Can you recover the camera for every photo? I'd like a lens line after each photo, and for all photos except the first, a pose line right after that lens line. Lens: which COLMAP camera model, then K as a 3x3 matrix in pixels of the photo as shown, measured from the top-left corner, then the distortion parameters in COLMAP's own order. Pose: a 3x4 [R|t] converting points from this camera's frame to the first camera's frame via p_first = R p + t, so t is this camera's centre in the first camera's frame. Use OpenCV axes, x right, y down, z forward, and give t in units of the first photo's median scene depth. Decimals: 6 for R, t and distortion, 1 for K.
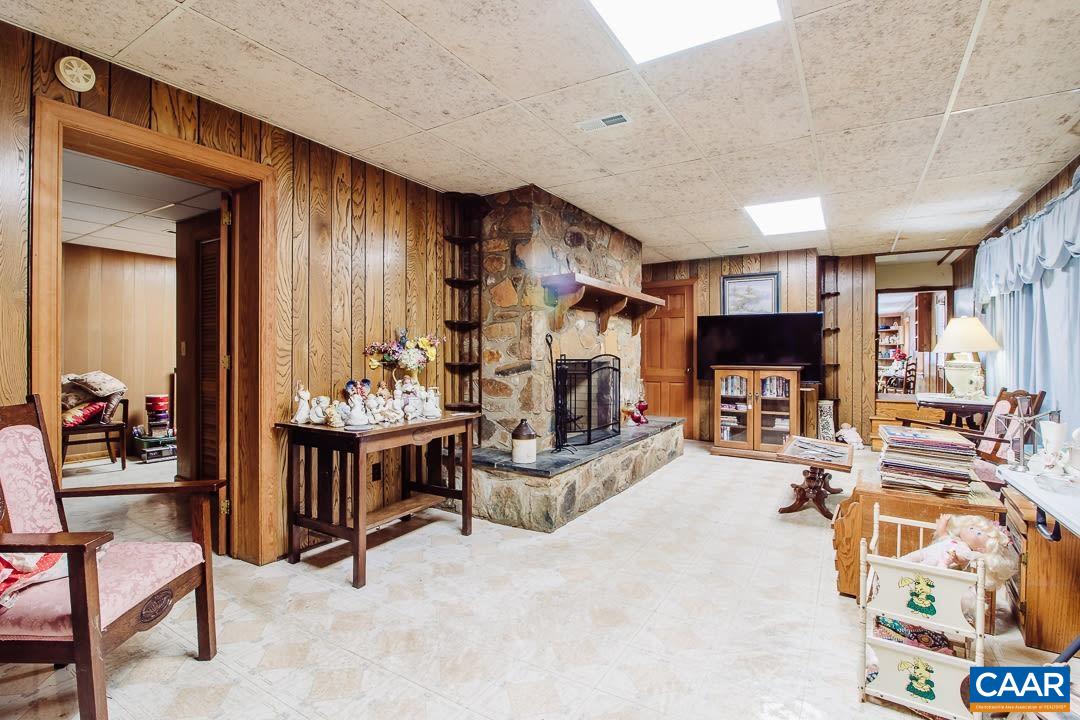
lens RADIAL K [[498.5, 0, 535.3], [0, 498.5, 352.8], [0, 0, 1]] dist [0.000295, -0.000198]
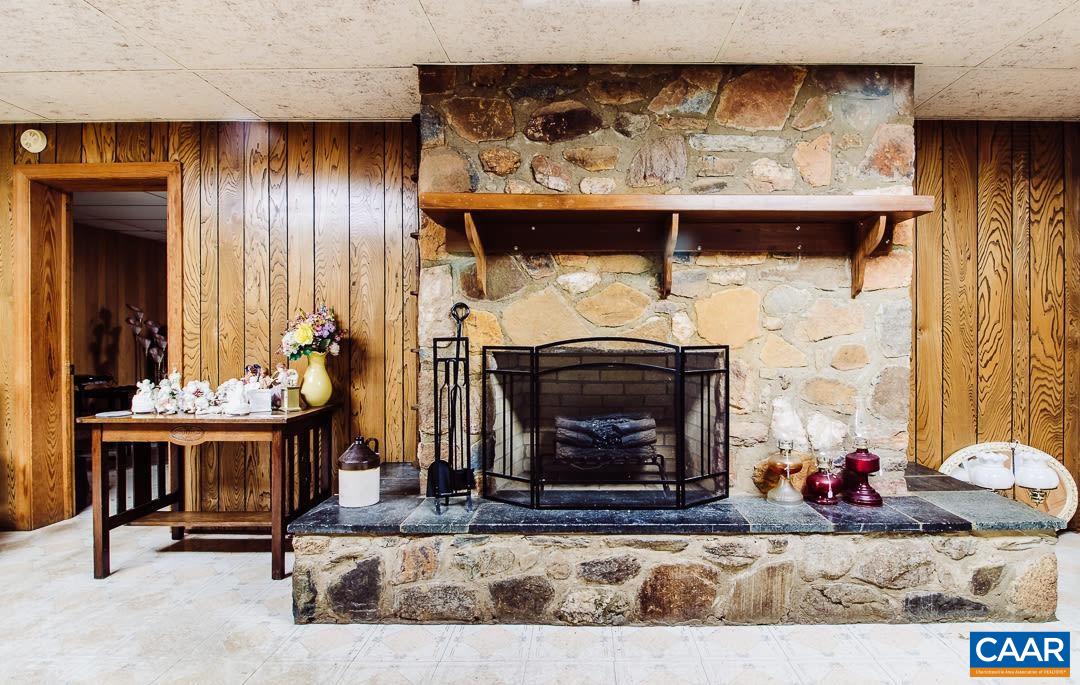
lens RADIAL K [[575.3, 0, 586.8], [0, 575.3, 336.6], [0, 0, 1]] dist [-0.001096, -0.000005]
pose [[0.536050, -0.000006, -0.844186, 0.900767], [0.003451, 0.999992, 0.002185, 0.001560], [0.844179, -0.004084, 0.536045, 0.994701]]
